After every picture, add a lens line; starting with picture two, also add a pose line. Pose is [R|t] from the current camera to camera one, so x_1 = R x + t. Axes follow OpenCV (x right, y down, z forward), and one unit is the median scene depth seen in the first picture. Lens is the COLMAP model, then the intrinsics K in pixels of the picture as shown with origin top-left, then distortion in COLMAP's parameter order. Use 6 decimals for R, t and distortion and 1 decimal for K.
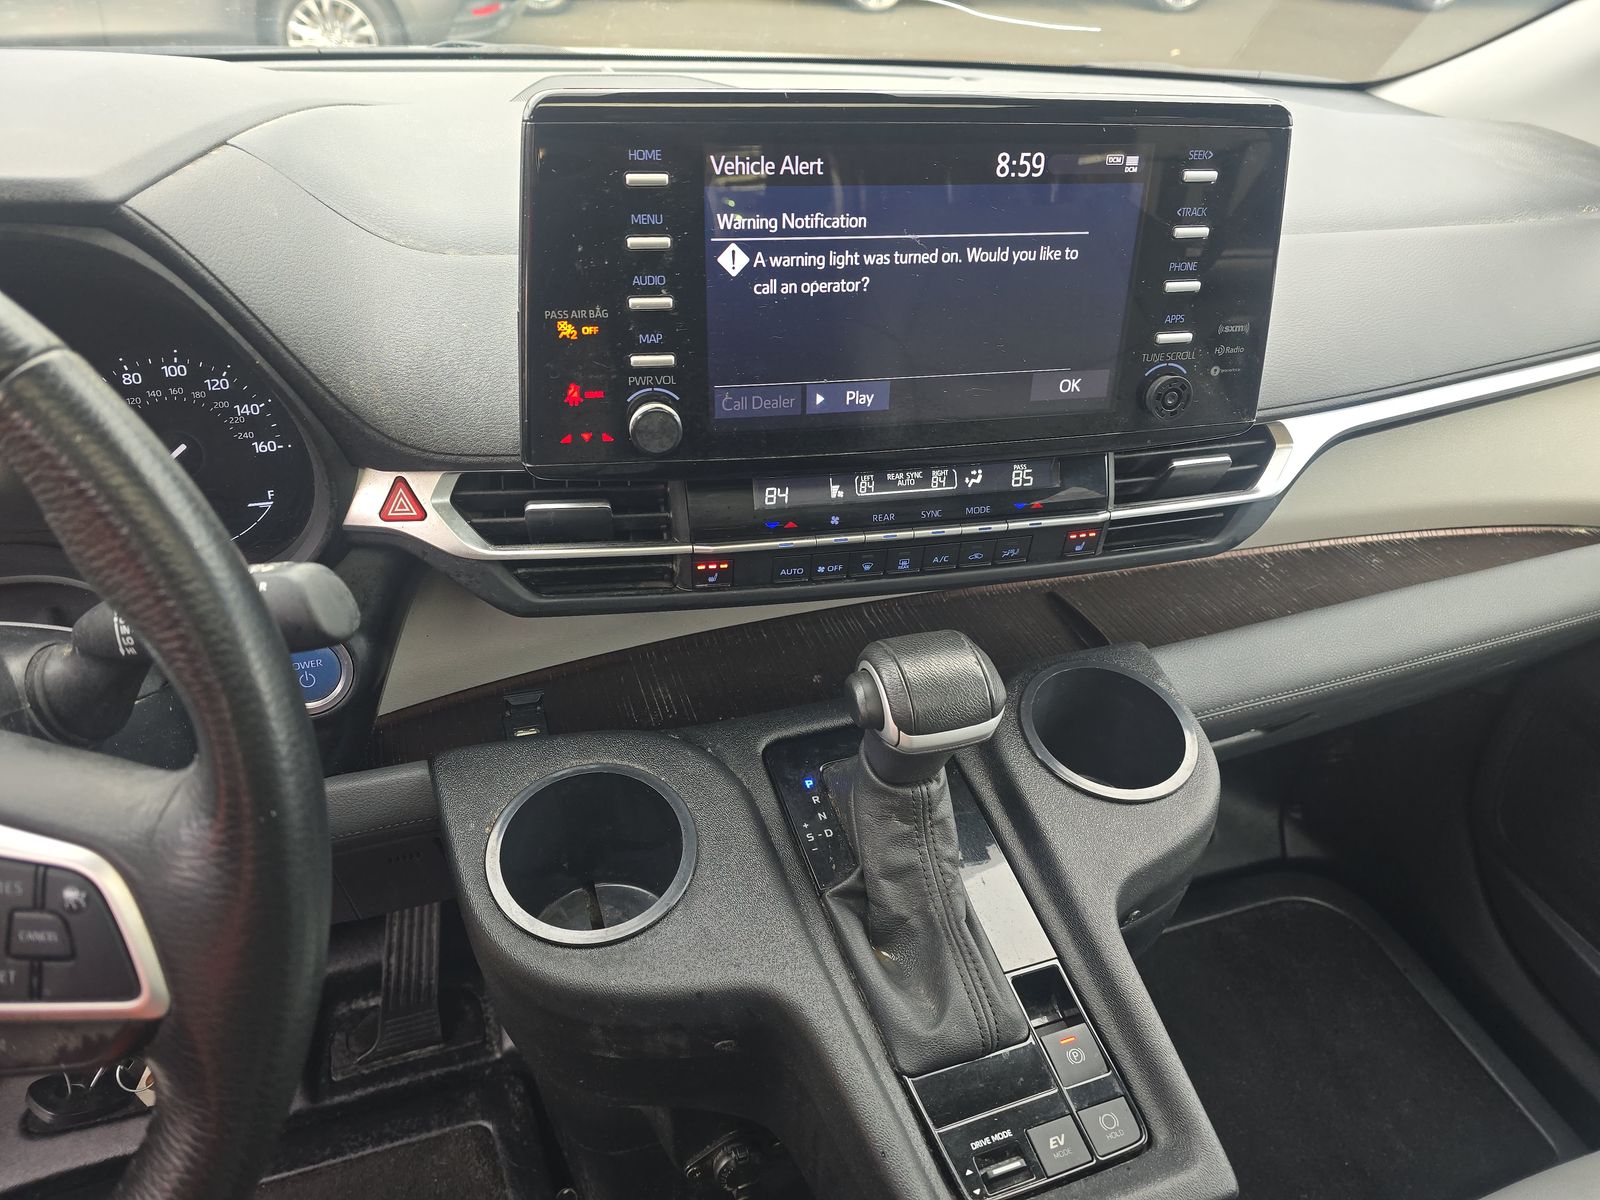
lens RADIAL K [[1039.3, 0, 801.8], [0, 1039.3, 606.4], [0, 0, 1]] dist [0.005089, -0.040275]
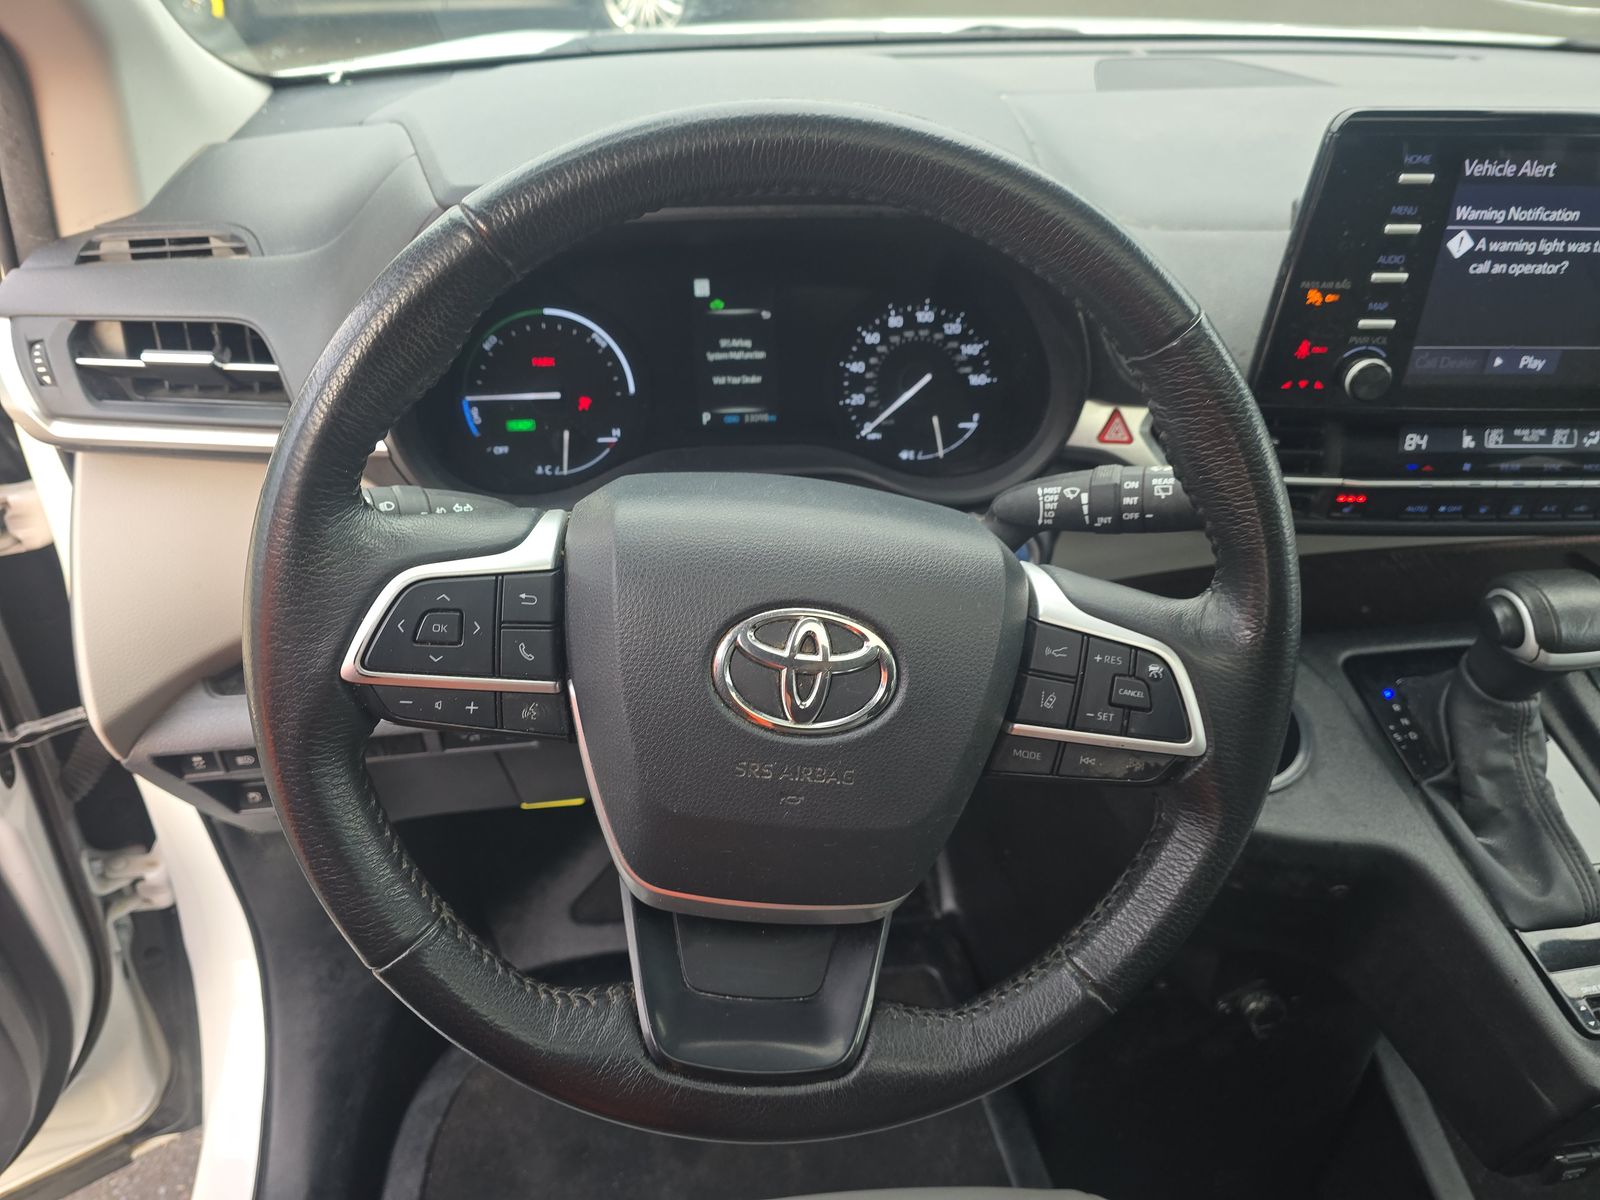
lens RADIAL K [[1039.3, 0, 796.5], [0, 1039.3, 608.6], [0, 0, 1]] dist [0.005089, -0.040275]
pose [[0.971481, 0.092246, -0.218437, -0.468887], [-0.081610, 0.995019, 0.057243, 0.076159], [0.222630, -0.037784, 0.974171, -0.324954]]
